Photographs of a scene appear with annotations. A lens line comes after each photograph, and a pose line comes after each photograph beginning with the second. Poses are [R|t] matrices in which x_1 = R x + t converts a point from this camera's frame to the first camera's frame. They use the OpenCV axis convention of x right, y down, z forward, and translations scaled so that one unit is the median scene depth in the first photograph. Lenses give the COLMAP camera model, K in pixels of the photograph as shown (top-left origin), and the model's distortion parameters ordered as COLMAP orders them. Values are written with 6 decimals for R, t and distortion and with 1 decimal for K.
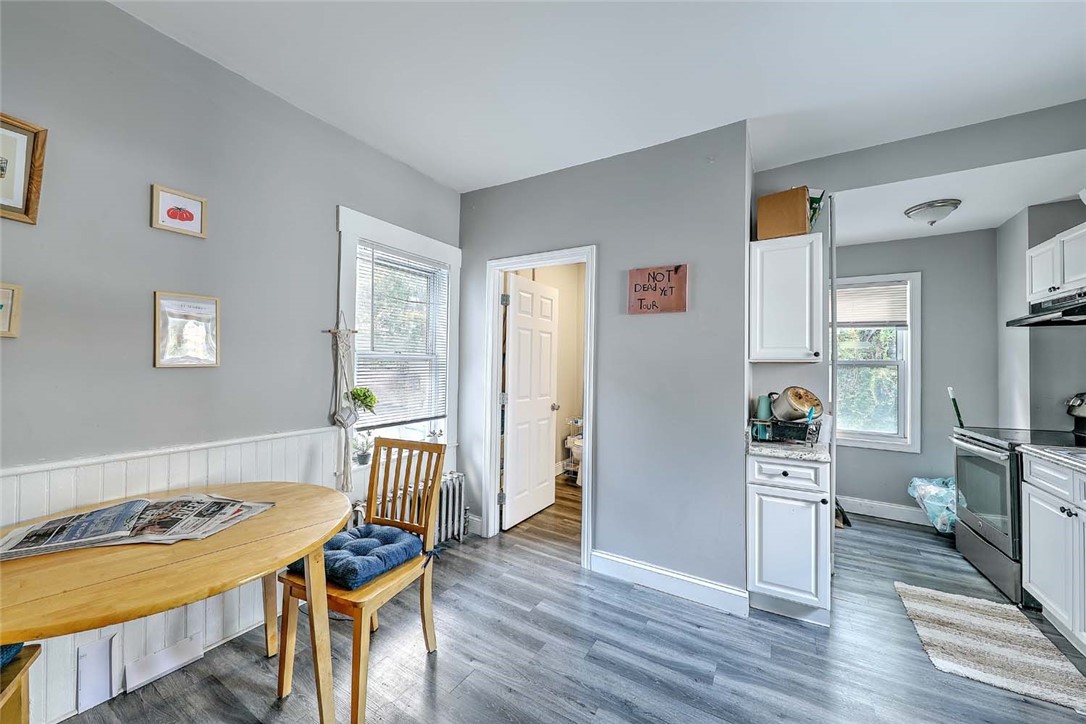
lens RADIAL K [[395.0, 0, 554.4], [0, 395.0, 362.0], [0, 0, 1]] dist [-0.001610, -0.000730]
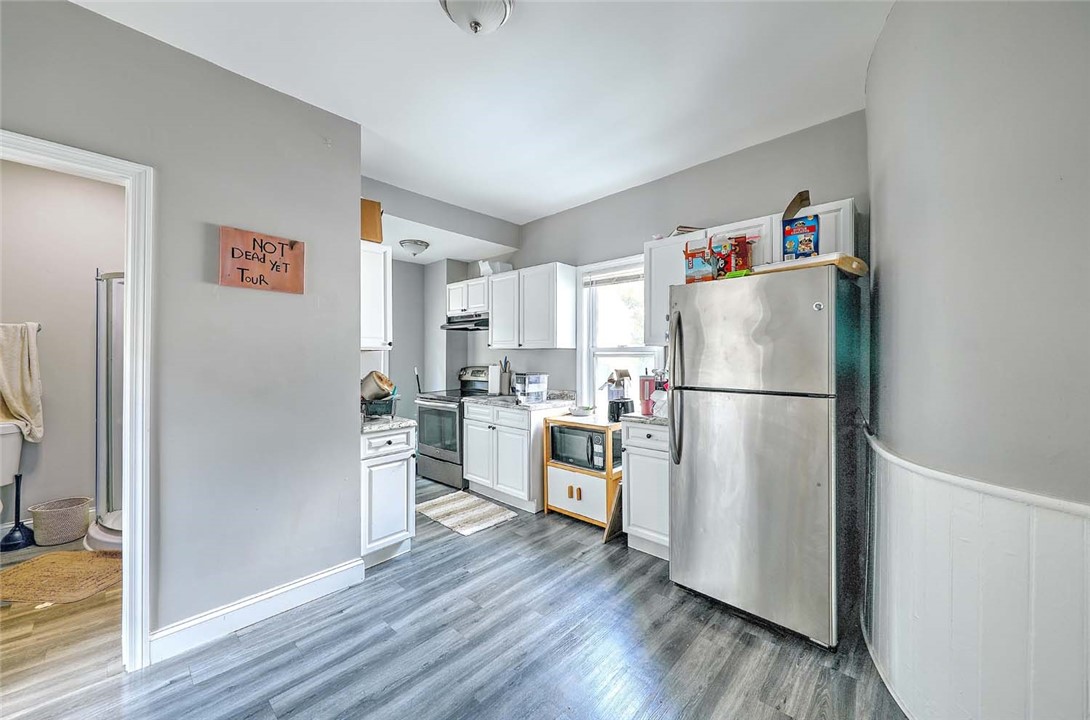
lens RADIAL K [[396.5, 0, 553.2], [0, 396.5, 357.6], [0, 0, 1]] dist [-0.001610, -0.000730]
pose [[0.204940, -0.012870, 0.978690, -0.477379], [-0.010754, 0.999824, 0.015400, -0.001053], [-0.978715, -0.013681, 0.204766, 0.255040]]
